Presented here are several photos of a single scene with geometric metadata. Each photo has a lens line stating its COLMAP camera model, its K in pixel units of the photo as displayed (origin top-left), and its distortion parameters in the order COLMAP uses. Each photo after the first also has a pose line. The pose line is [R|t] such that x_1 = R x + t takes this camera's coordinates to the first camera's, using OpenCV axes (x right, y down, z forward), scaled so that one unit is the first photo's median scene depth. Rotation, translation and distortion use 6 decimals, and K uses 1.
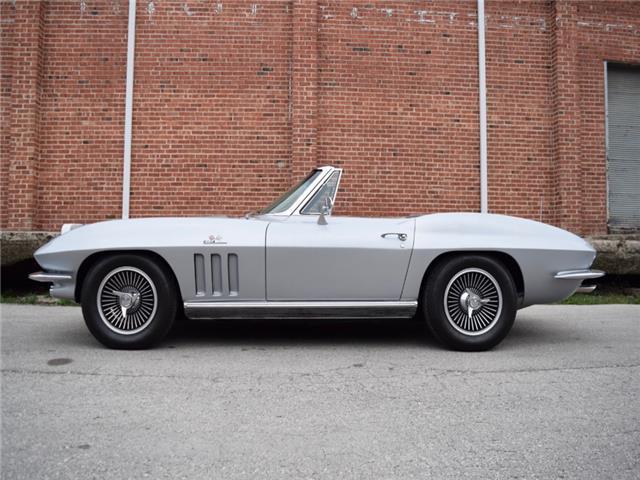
lens RADIAL K [[539.8, 0, 318.8], [0, 539.8, 252.9], [0, 0, 1]] dist [-0.071431, 0.006723]
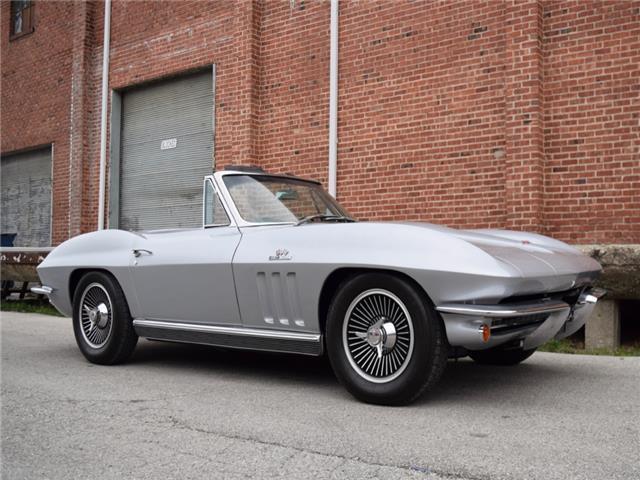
lens RADIAL K [[700.5, 0, 359.9], [0, 700.5, 284.4], [0, 0, 1]] dist [-0.064879, 0.000751]
pose [[0.773080, 0.004987, -0.634289, 0.393827], [-0.000350, 0.999972, 0.007435, 0.008811], [0.634308, -0.005527, 0.773061, 0.134647]]
